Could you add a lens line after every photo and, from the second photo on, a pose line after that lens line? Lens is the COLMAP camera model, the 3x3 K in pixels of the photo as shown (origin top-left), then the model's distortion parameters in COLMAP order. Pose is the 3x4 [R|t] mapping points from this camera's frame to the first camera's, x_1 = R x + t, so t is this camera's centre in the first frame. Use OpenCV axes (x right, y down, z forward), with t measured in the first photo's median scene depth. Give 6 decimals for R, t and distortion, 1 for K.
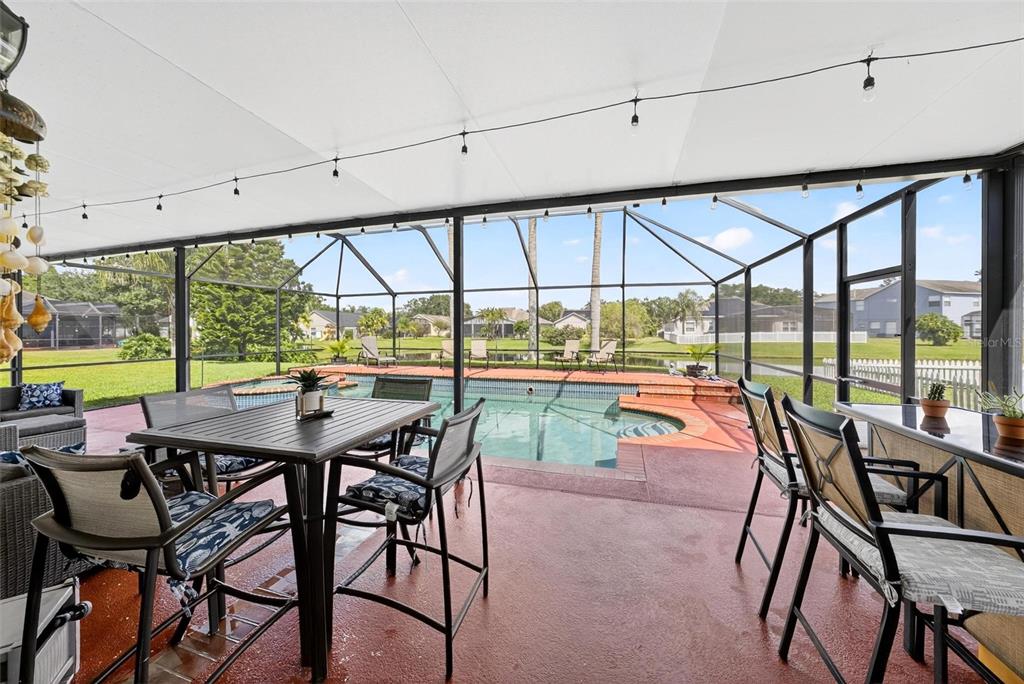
lens RADIAL K [[360.1, 0, 505.9], [0, 360.1, 335.1], [0, 0, 1]] dist [-0.013452, -0.000123]
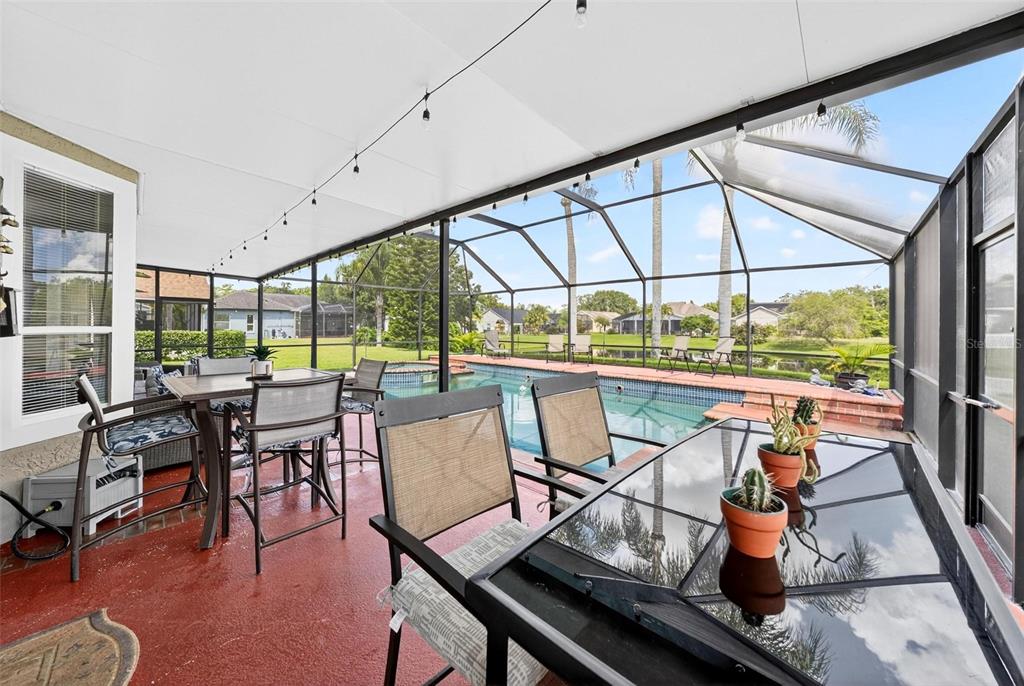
lens RADIAL K [[360.1, 0, 509.4], [0, 360.1, 326.3], [0, 0, 1]] dist [-0.013452, -0.000123]
pose [[0.898647, 0.006681, -0.438622, 0.157090], [-0.012846, 0.999856, -0.011089, 0.003734], [0.438485, 0.015600, 0.898603, 0.025910]]
